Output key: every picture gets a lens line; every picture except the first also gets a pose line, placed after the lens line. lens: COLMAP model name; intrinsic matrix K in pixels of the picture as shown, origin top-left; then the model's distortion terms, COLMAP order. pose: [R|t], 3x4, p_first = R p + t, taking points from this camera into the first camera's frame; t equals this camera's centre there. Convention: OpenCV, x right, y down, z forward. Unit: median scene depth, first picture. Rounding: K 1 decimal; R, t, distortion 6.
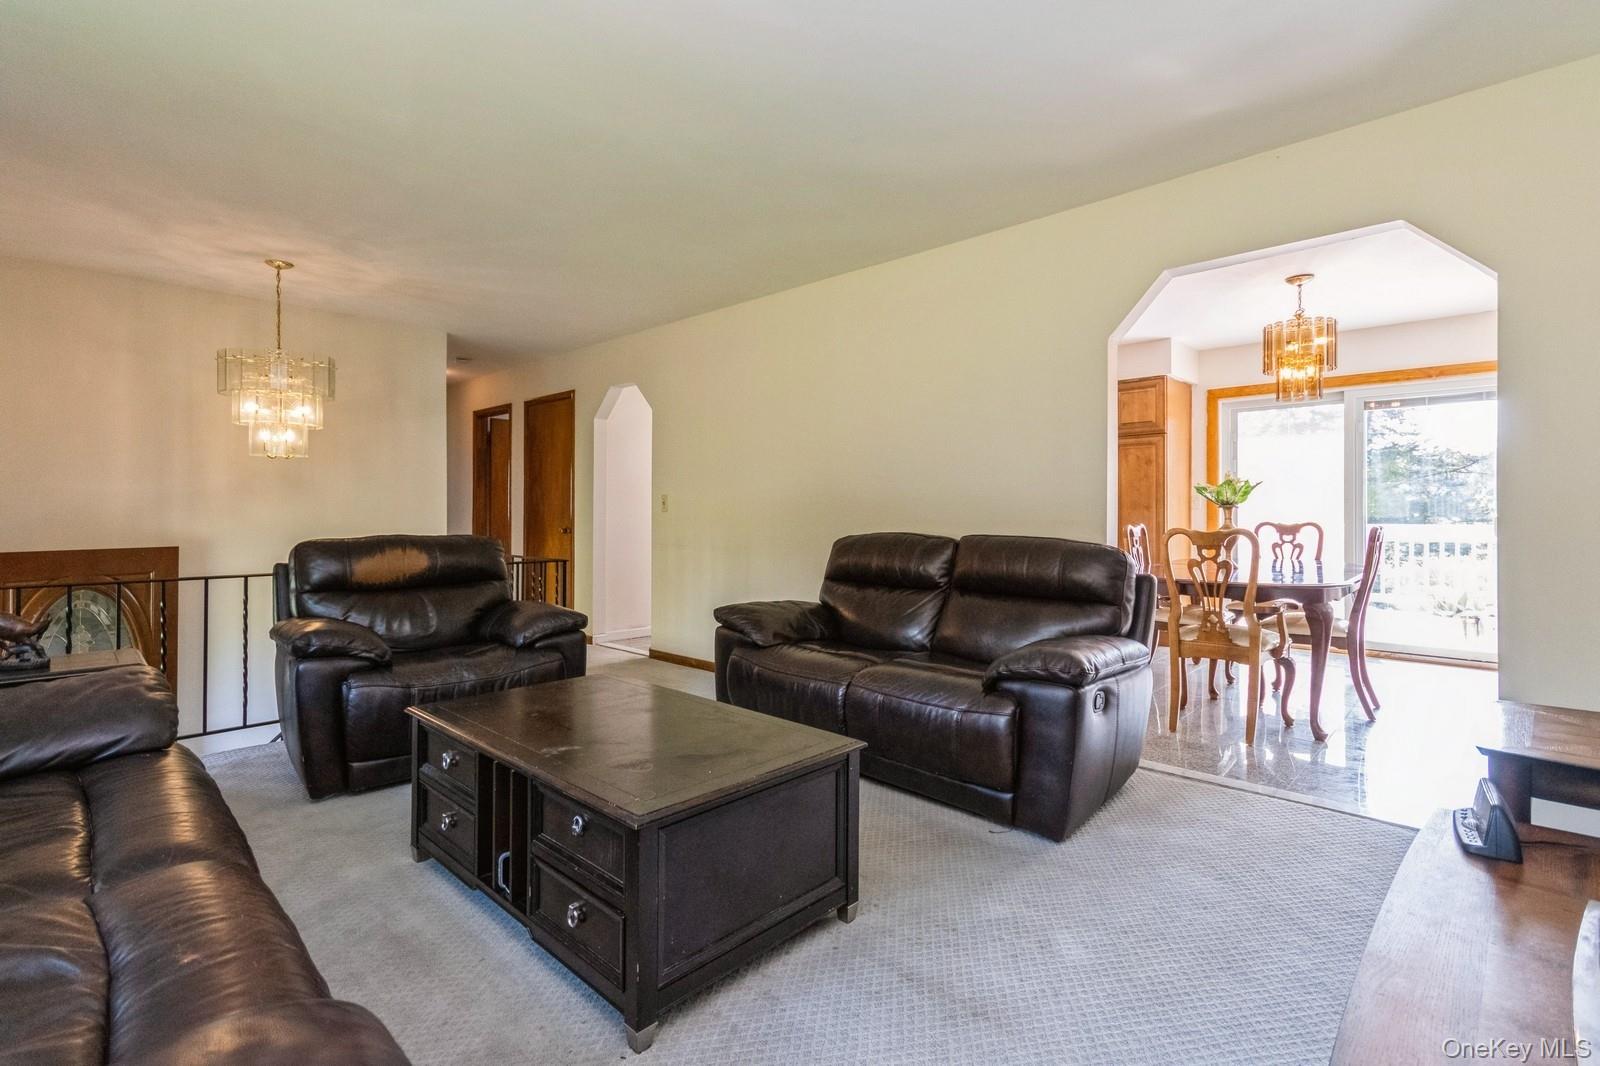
lens RADIAL K [[749.1, 0, 797.1], [0, 749.1, 522.3], [0, 0, 1]] dist [0.009985, -0.001724]
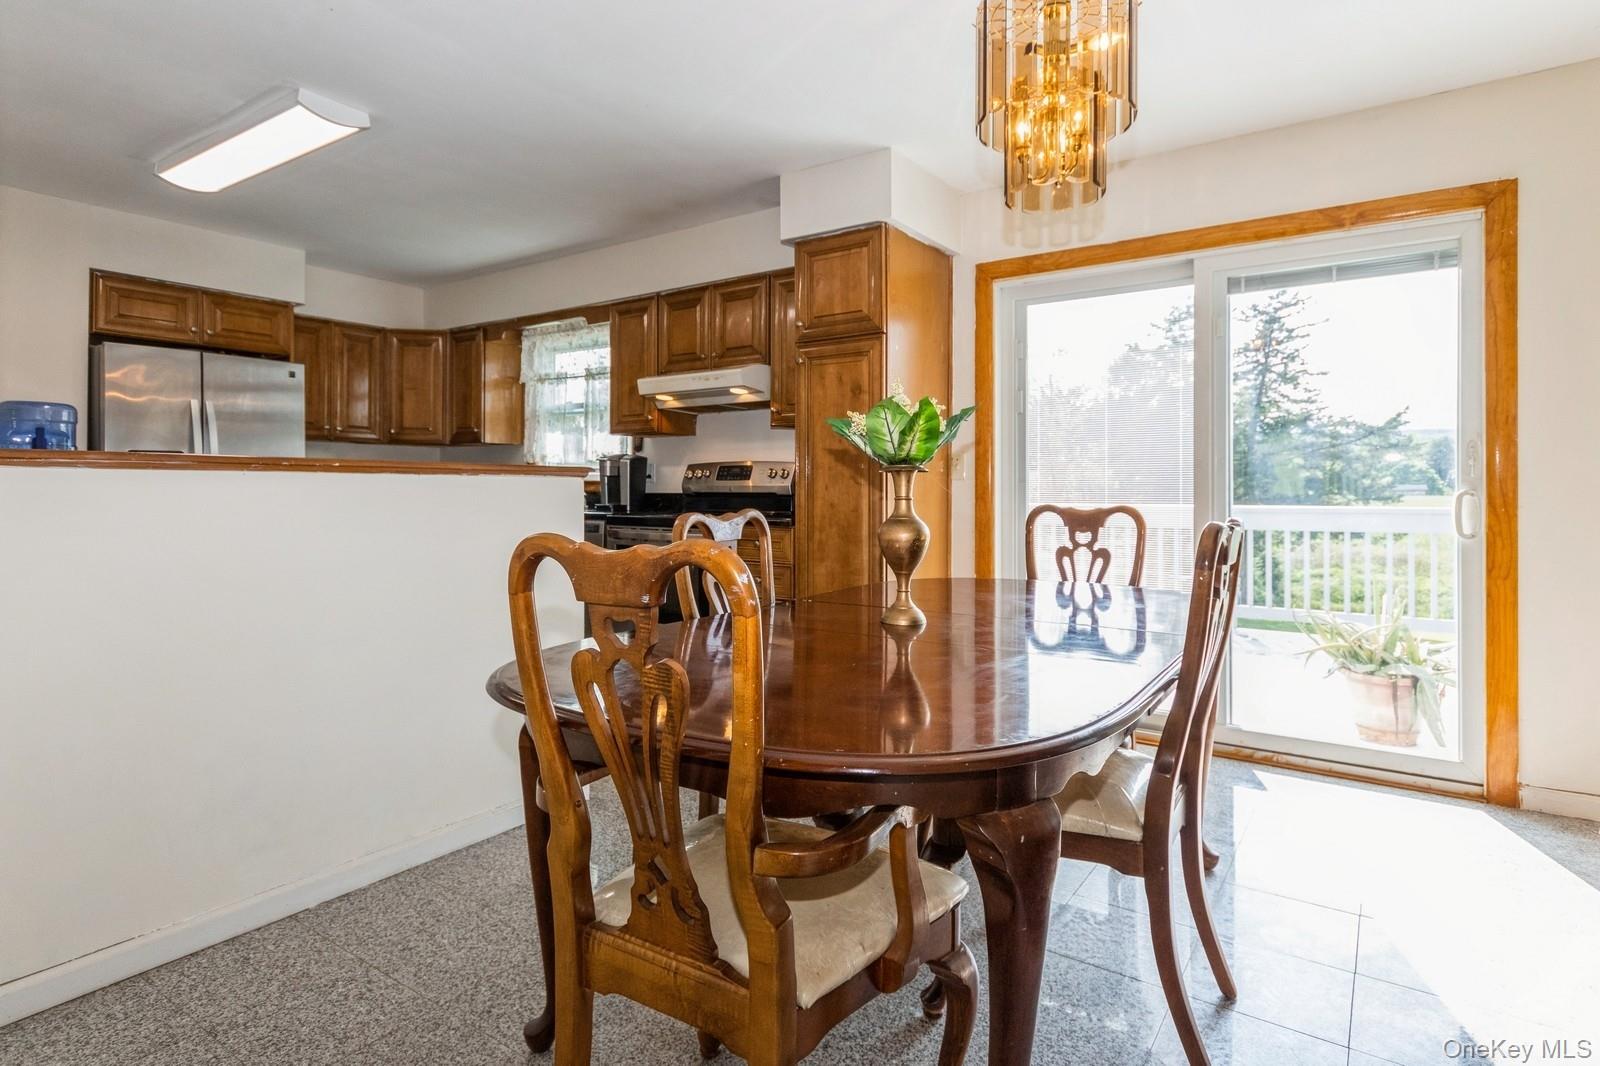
lens RADIAL K [[869.8, 0, 781.3], [0, 869.8, 492.4], [0, 0, 1]] dist [0.012463, 0.001684]
pose [[0.989634, 0.004752, 0.143531, 0.370378], [-0.003735, 0.999966, -0.007354, -0.003845], [-0.143561, 0.006742, 0.989619, 0.456938]]
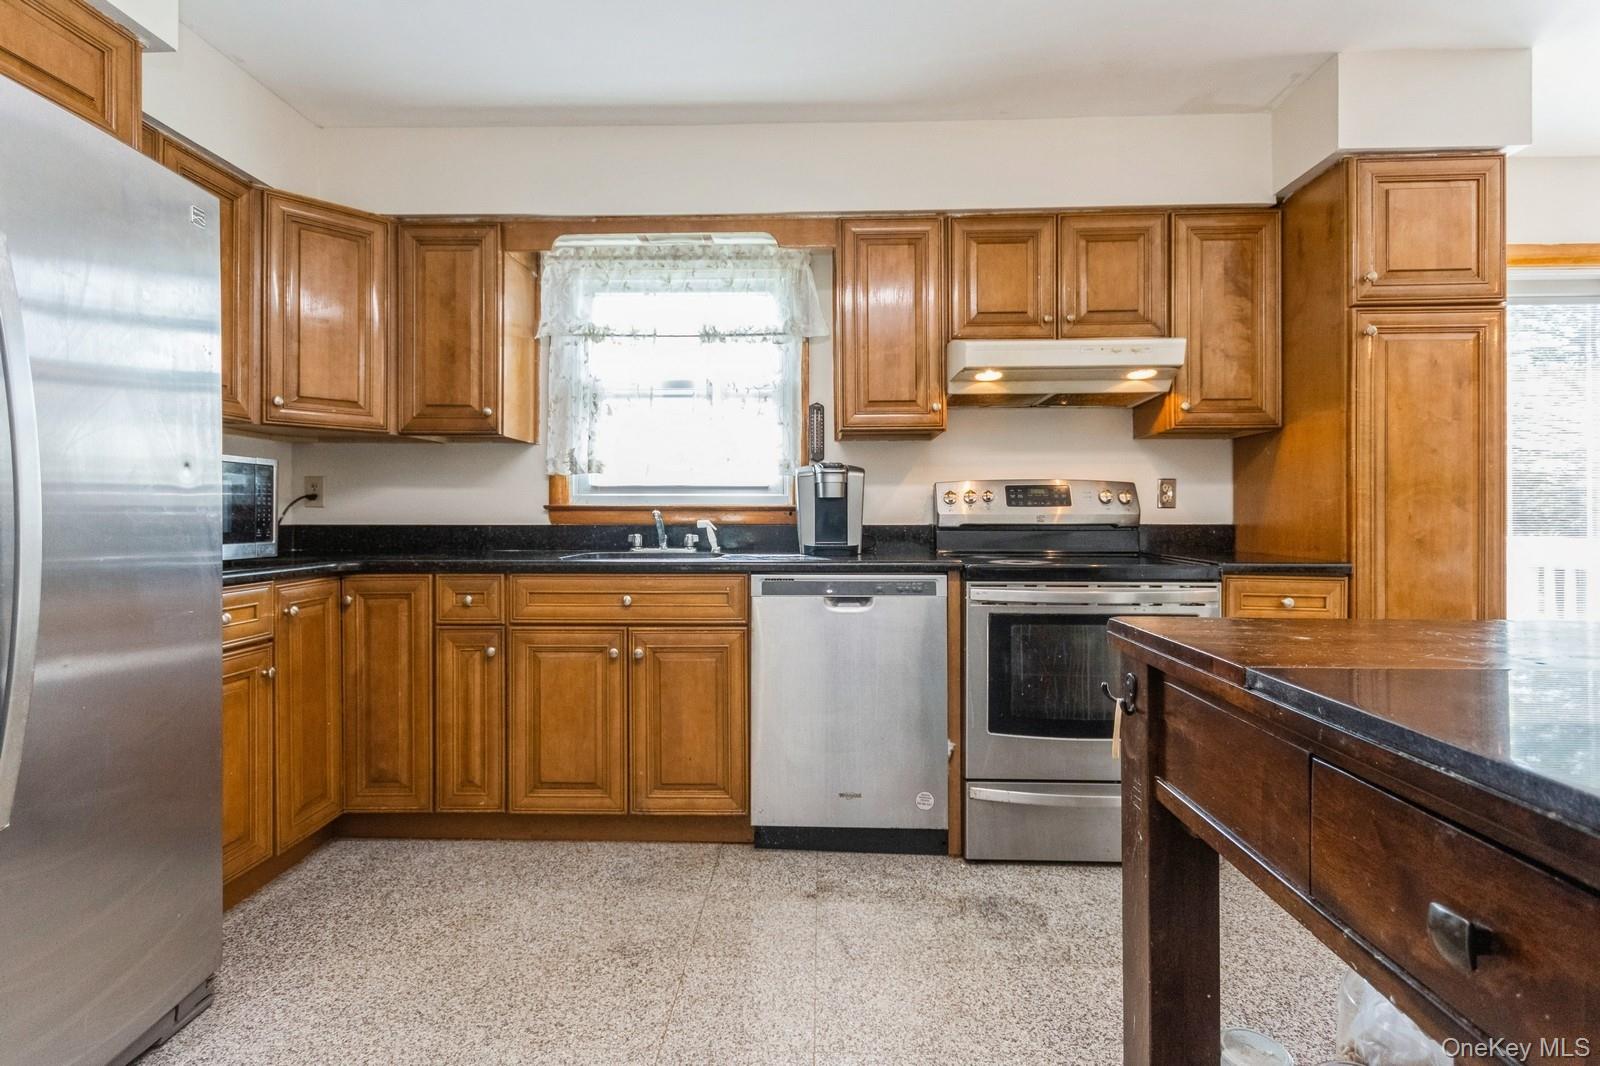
lens RADIAL K [[749.1, 0, 792.3], [0, 749.1, 513.7], [0, 0, 1]] dist [0.009985, -0.001724]
pose [[0.738587, 0.005658, 0.674134, -0.027345], [0.004761, 0.999896, -0.013608, -0.010821], [-0.674141, 0.013261, 0.738484, 1.057164]]
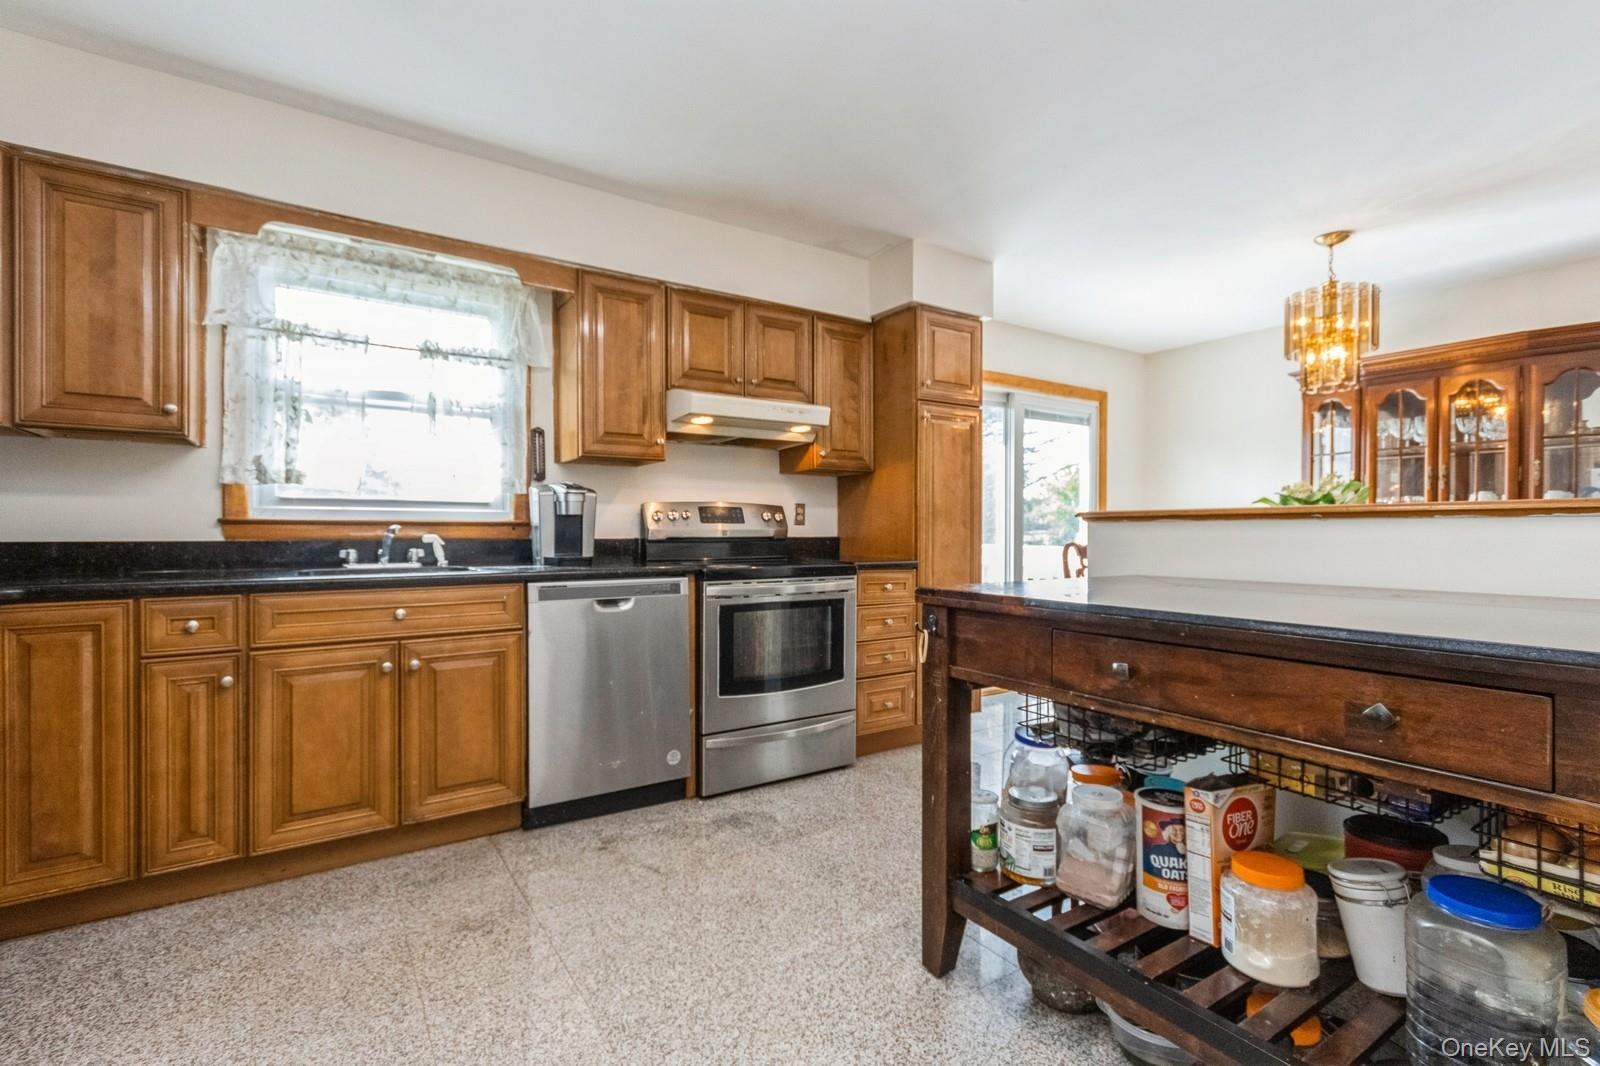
lens RADIAL K [[749.1, 0, 795.2], [0, 749.1, 533.6], [0, 0, 1]] dist [0.009985, -0.001724]
pose [[0.202924, 0.000128, 0.979194, -0.187255], [0.009753, 0.999950, -0.002152, -0.010994], [-0.979146, 0.009987, 0.202913, 1.127020]]
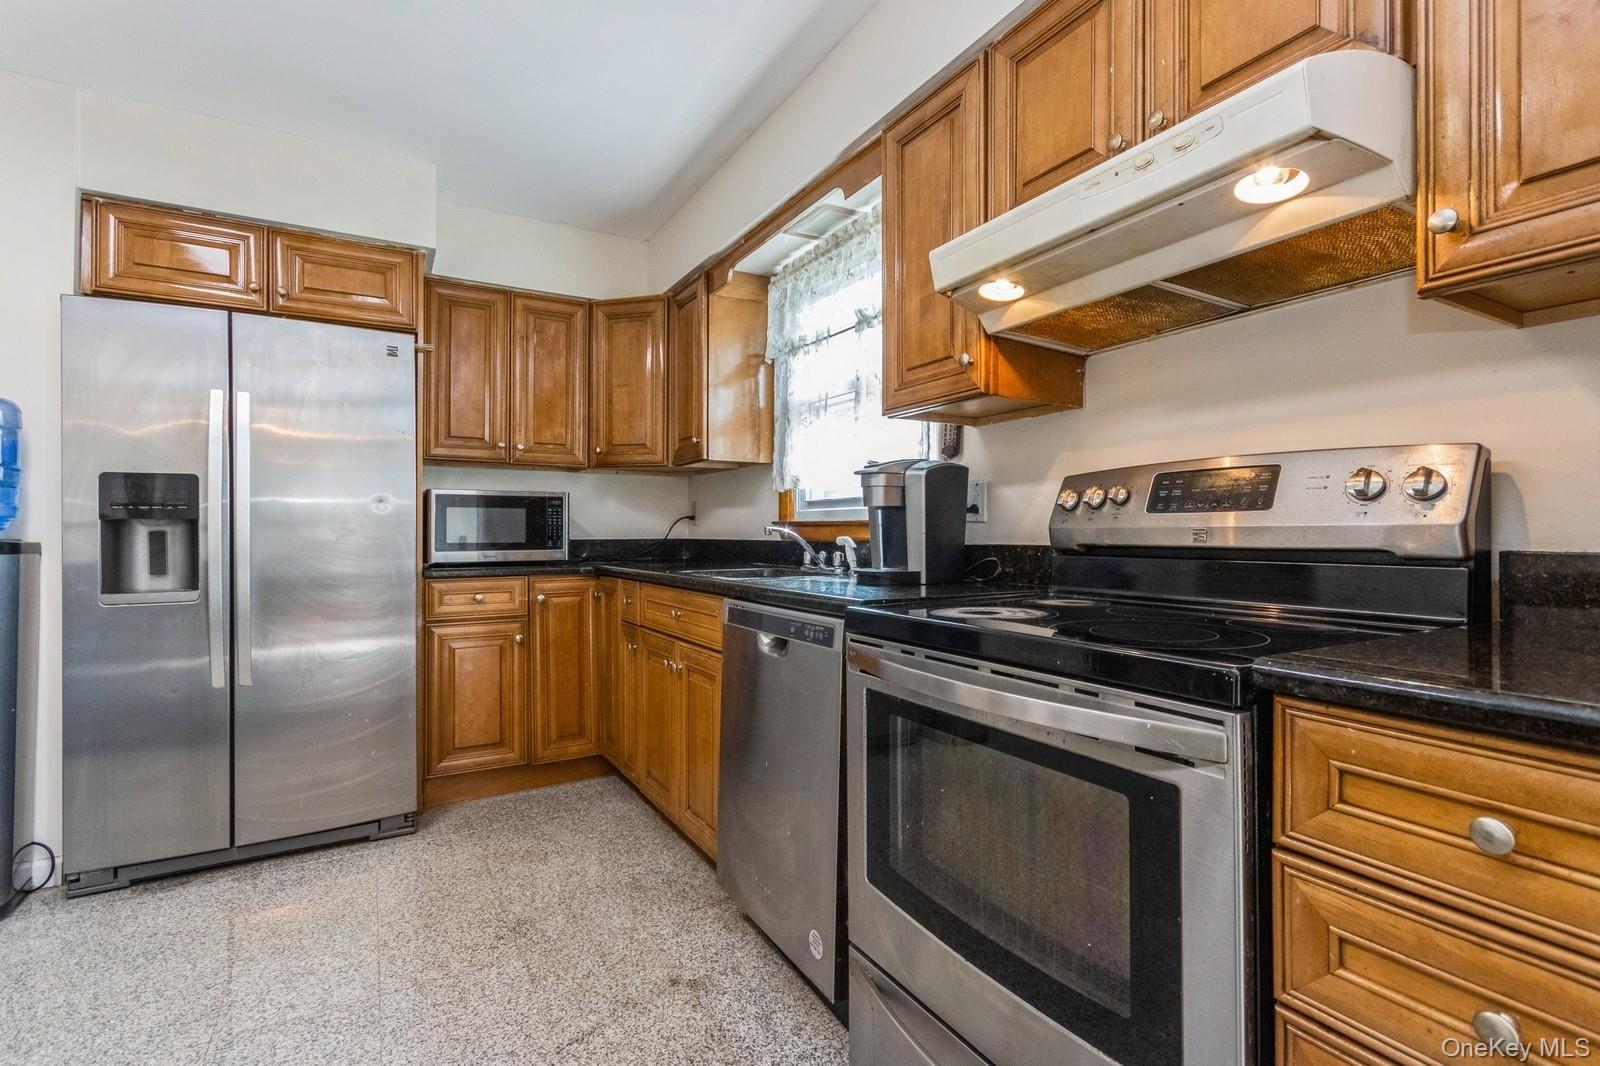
lens RADIAL K [[749.1, 0, 796.0], [0, 749.1, 528.1], [0, 0, 1]] dist [0.009985, -0.001724]
pose [[0.960919, 0.002134, -0.276823, 0.382687], [-0.006824, 0.999849, -0.015978, -0.011242], [0.276747, 0.017243, 0.960788, 1.036854]]
